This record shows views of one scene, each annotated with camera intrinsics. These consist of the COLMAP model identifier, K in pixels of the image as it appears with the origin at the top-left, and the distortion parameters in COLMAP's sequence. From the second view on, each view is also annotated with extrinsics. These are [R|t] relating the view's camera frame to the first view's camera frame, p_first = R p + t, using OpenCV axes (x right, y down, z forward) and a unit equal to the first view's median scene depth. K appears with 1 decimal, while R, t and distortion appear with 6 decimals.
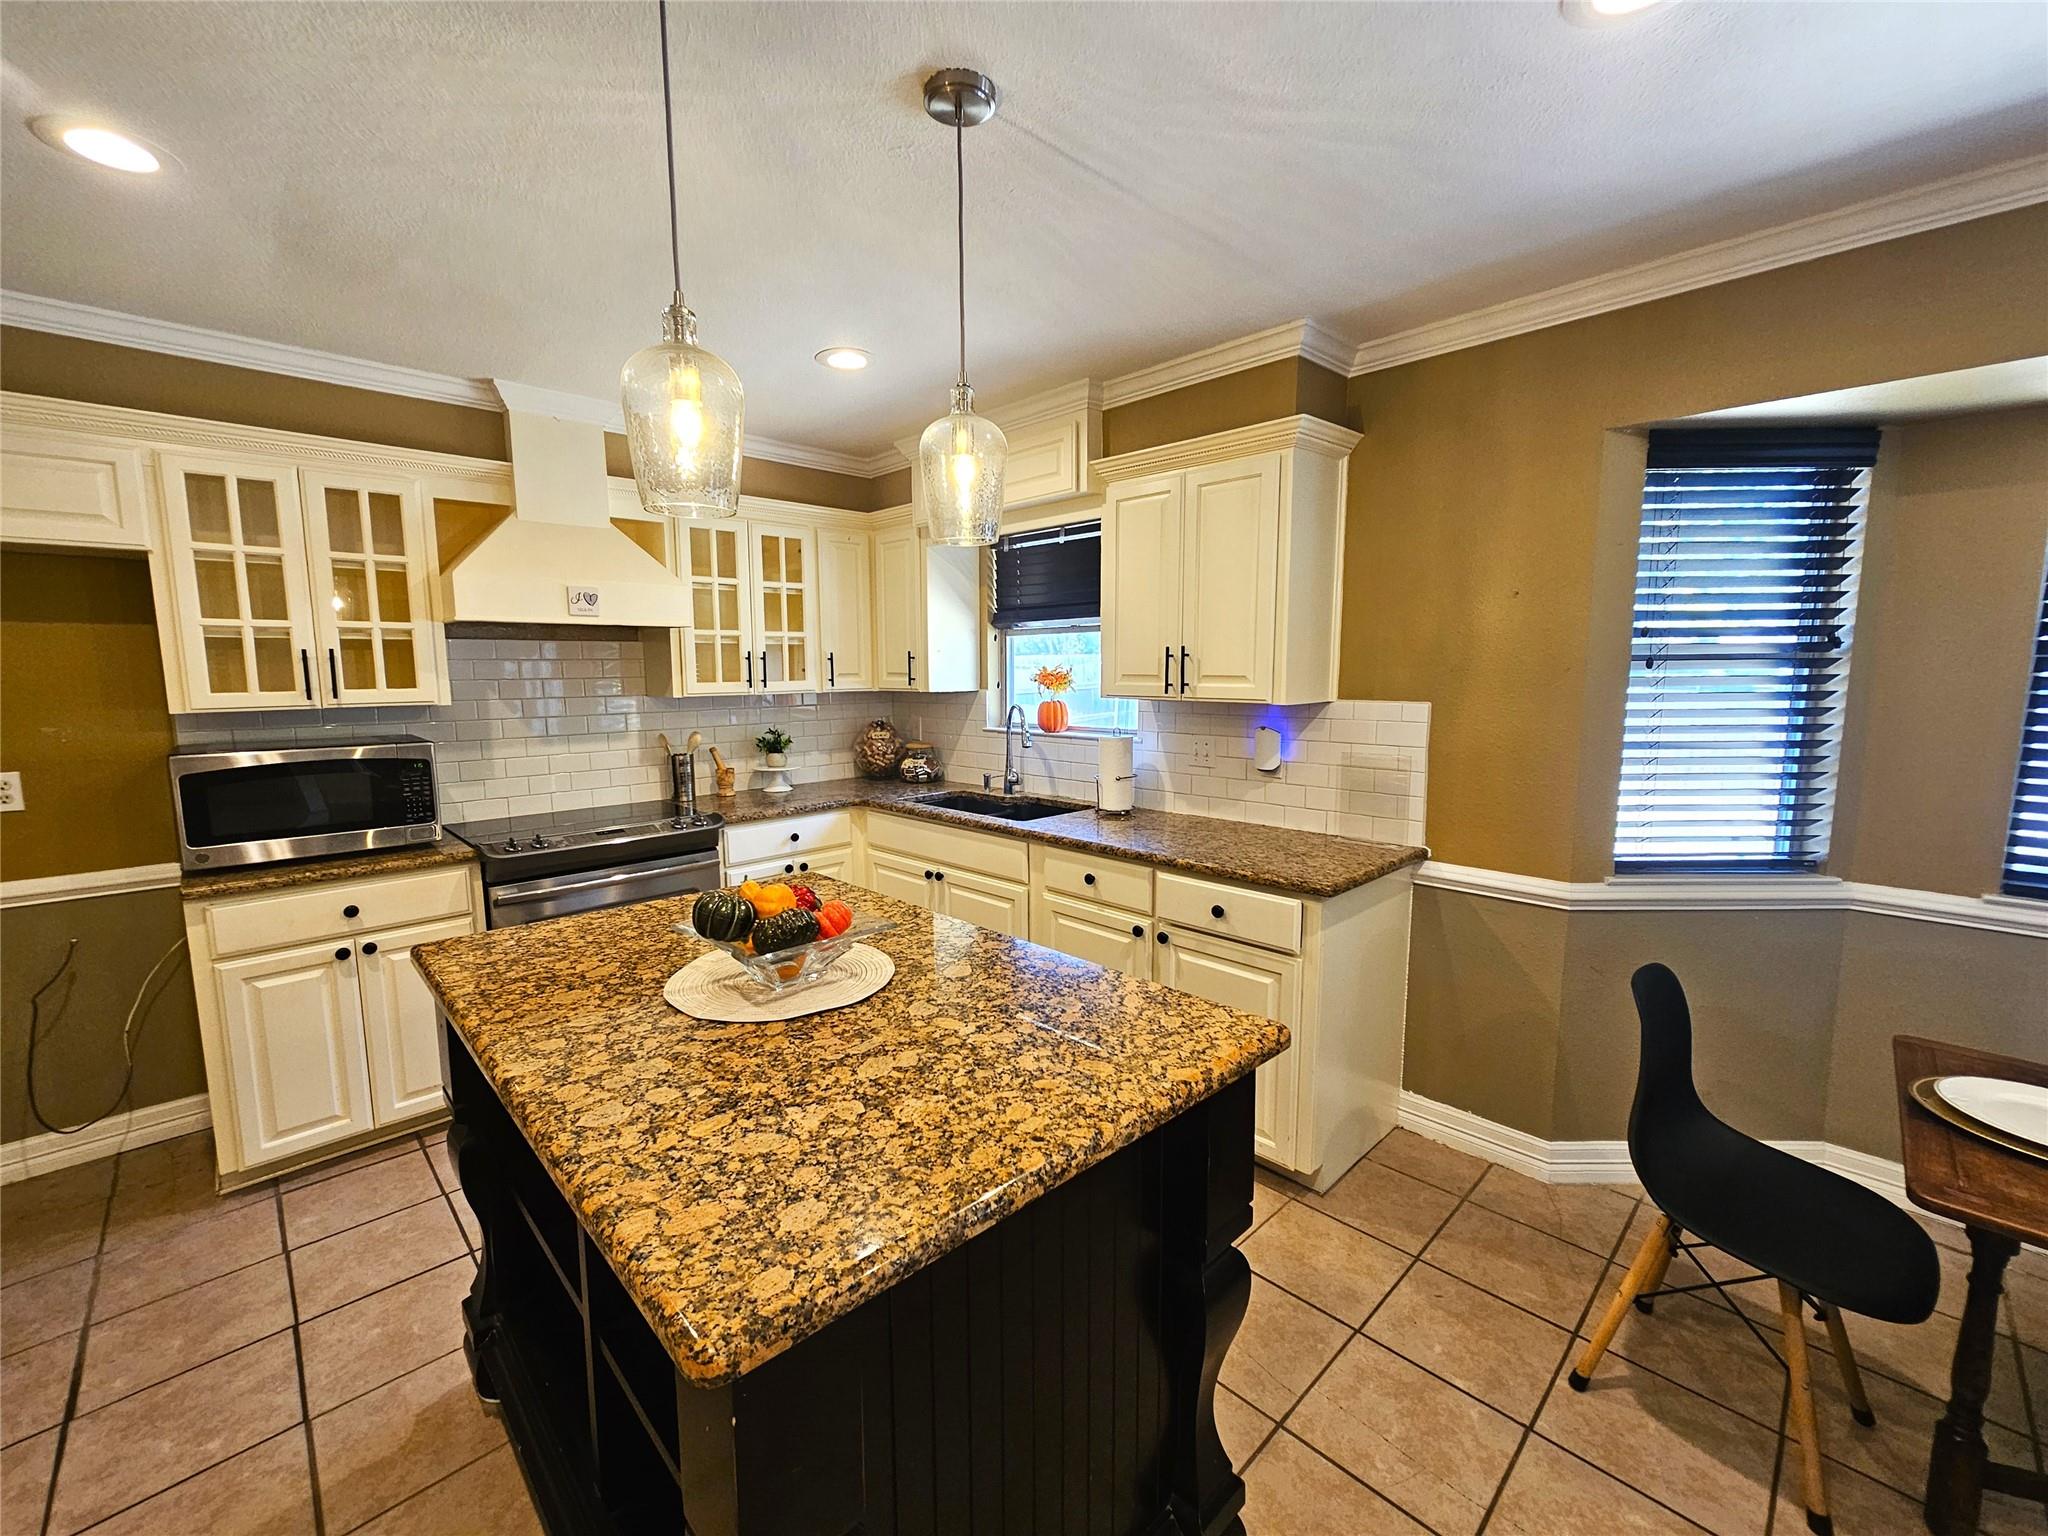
lens RADIAL K [[835.6, 0, 1018.5], [0, 835.6, 769.4], [0, 0, 1]] dist [-0.001216, 0.000420]
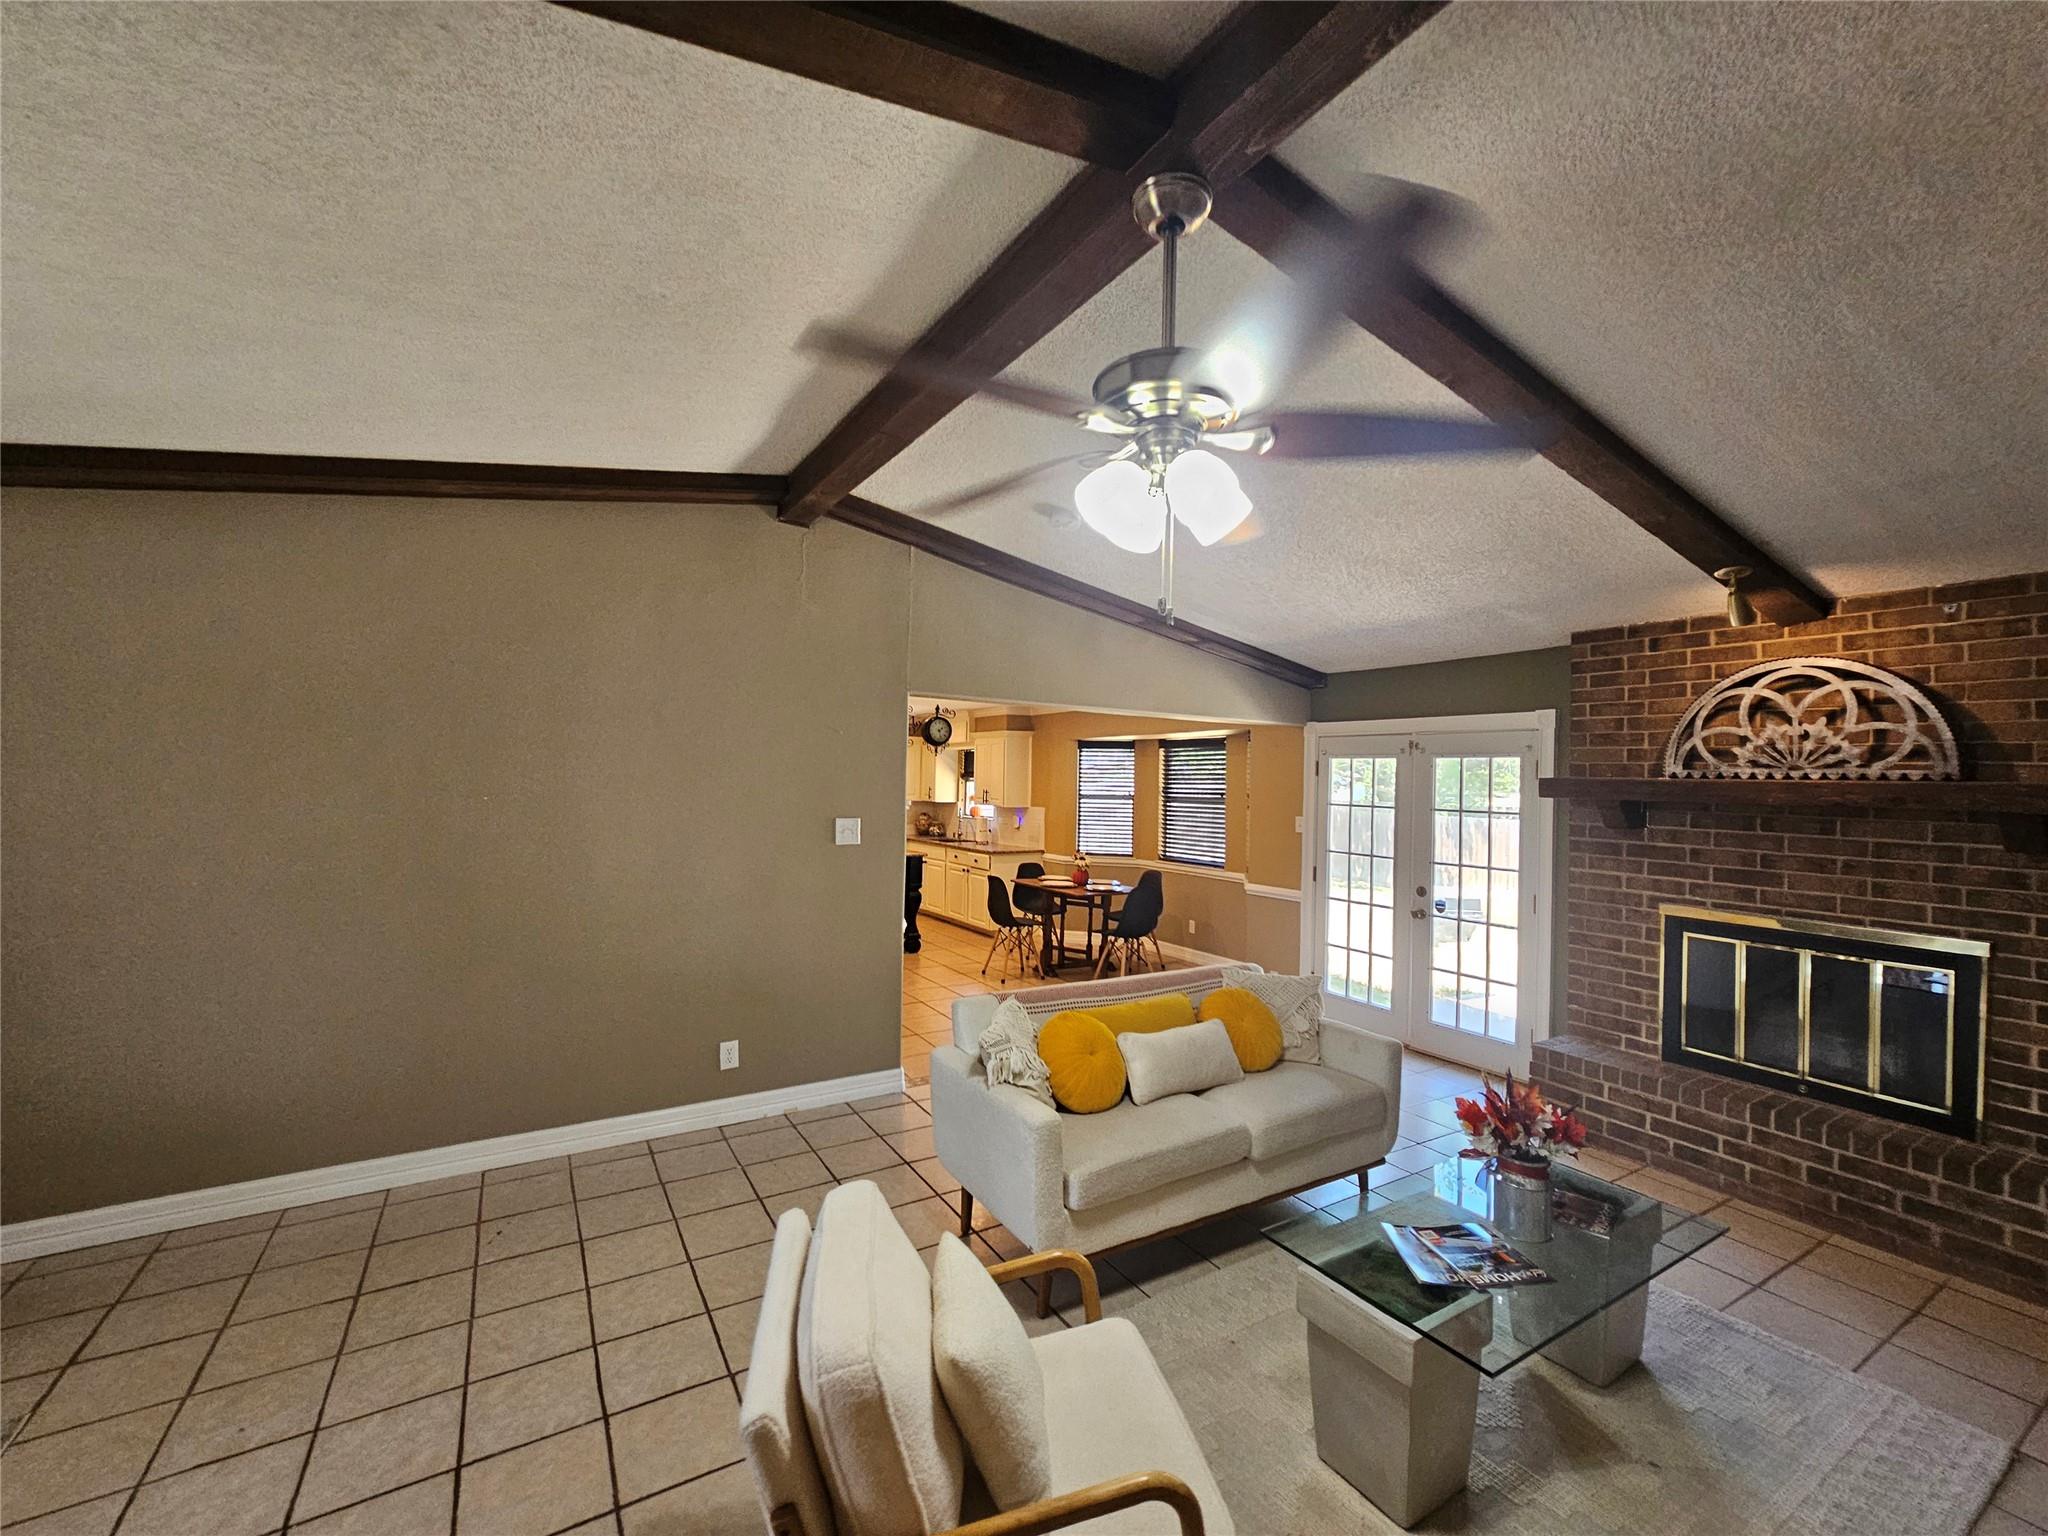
lens RADIAL K [[835.6, 0, 1013.1], [0, 835.6, 771.3], [0, 0, 1]] dist [-0.001216, 0.000420]
pose [[0.973003, 0.022867, -0.229658, 1.086589], [-0.054697, 0.989578, -0.133204, 0.227412], [0.224218, 0.142170, 0.964113, -2.279634]]
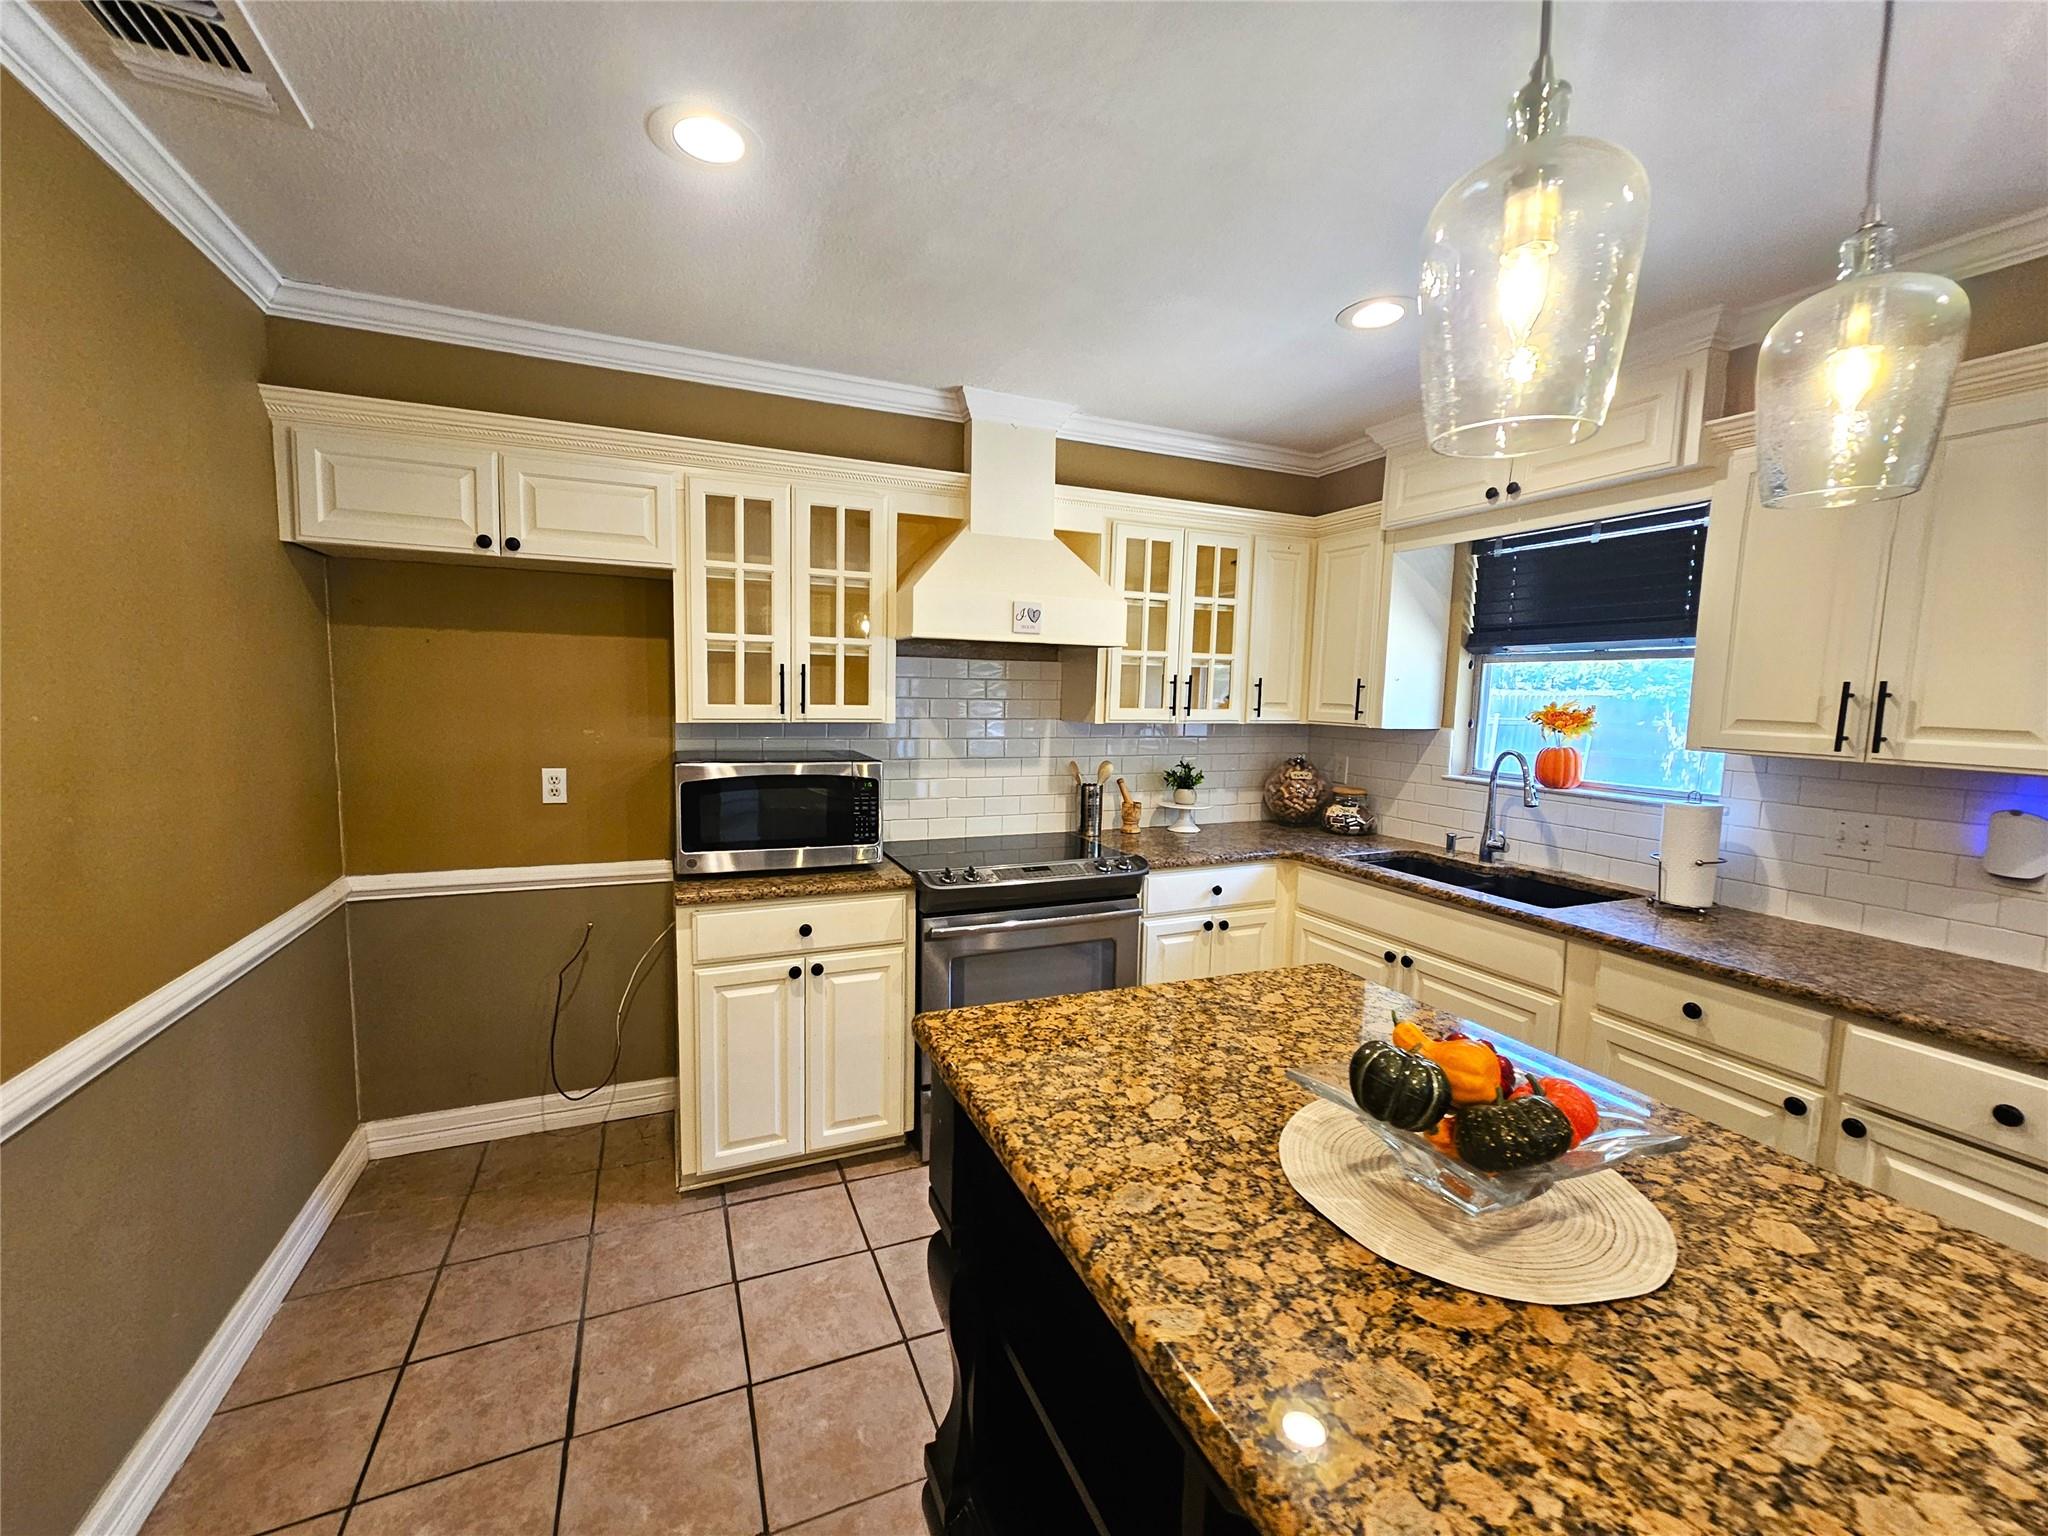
lens RADIAL K [[835.6, 0, 1018.0], [0, 835.6, 772.3], [0, 0, 1]] dist [-0.001216, 0.000420]
pose [[0.934794, 0.061924, -0.349752, -0.210563], [-0.071069, 0.997382, -0.013362, -0.018150], [0.348009, 0.037347, 0.936747, 0.143608]]
